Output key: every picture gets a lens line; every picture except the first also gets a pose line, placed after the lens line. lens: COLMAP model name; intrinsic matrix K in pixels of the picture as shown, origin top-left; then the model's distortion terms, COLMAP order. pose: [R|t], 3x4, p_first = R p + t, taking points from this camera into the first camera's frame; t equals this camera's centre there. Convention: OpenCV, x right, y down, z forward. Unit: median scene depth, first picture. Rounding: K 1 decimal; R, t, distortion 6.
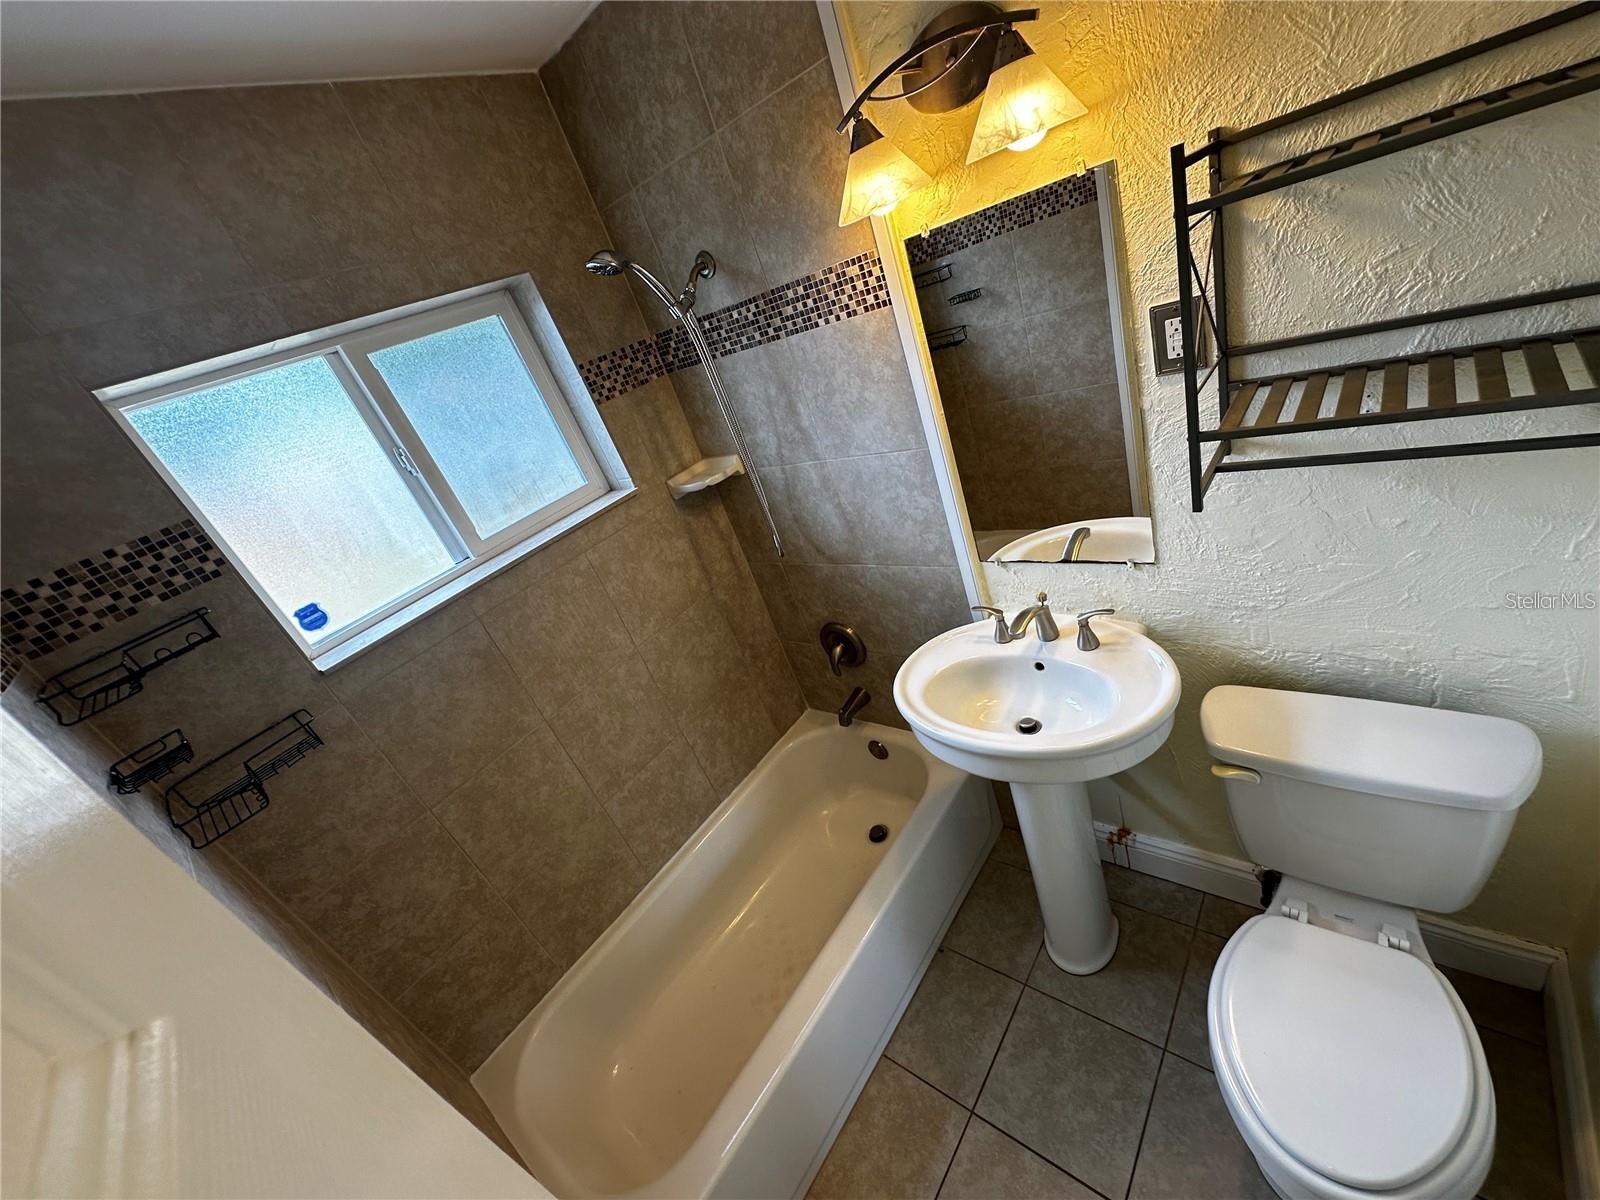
lens RADIAL K [[637.4, 0, 803.8], [0, 637.4, 600.3], [0, 0, 1]] dist [-0.001893, 0.000893]
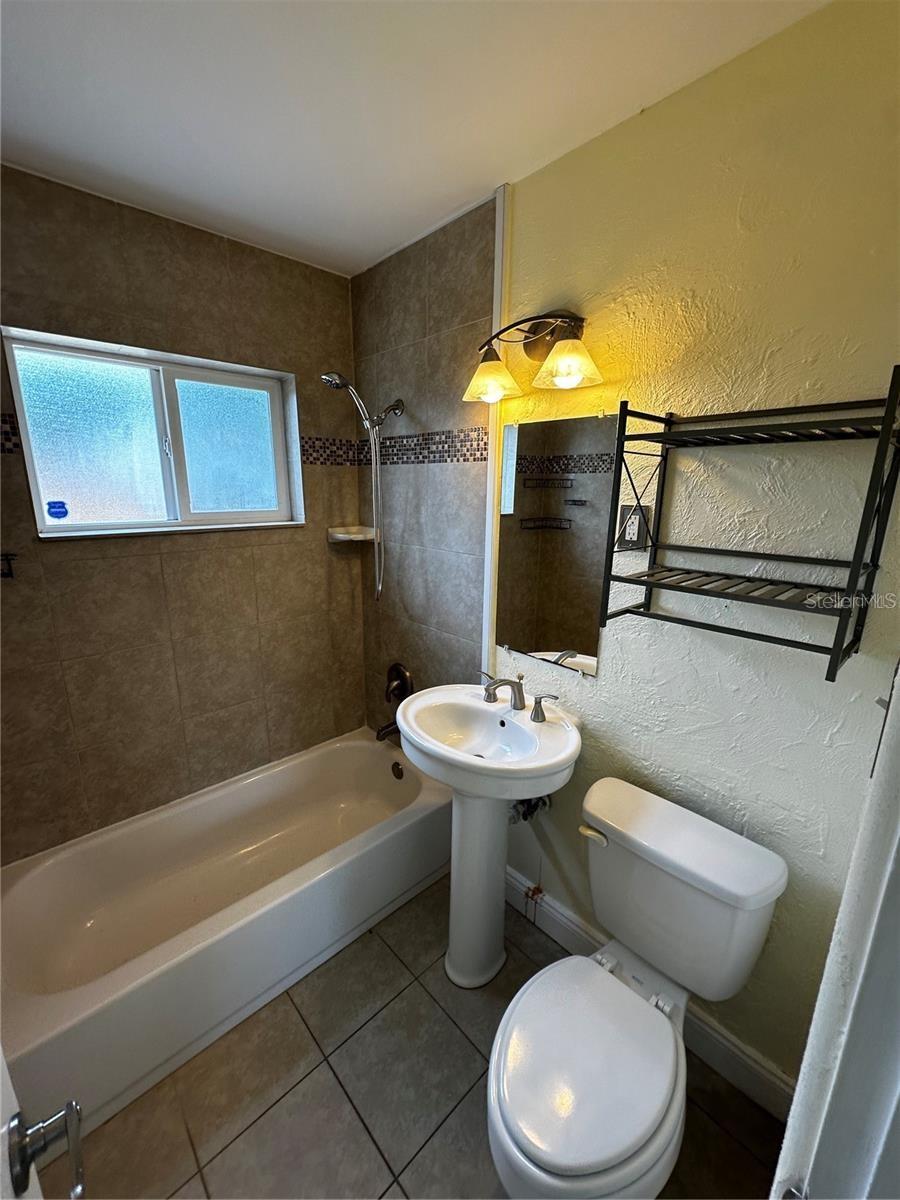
lens RADIAL K [[478.1, 0, 448.4], [0, 478.1, 597.1], [0, 0, 1]] dist [-0.001893, 0.000893]
pose [[0.931172, 0.360485, -0.054497, 0.212563], [-0.363902, 0.909868, -0.199287, 0.101345], [-0.022254, 0.205402, 0.978425, -0.073305]]
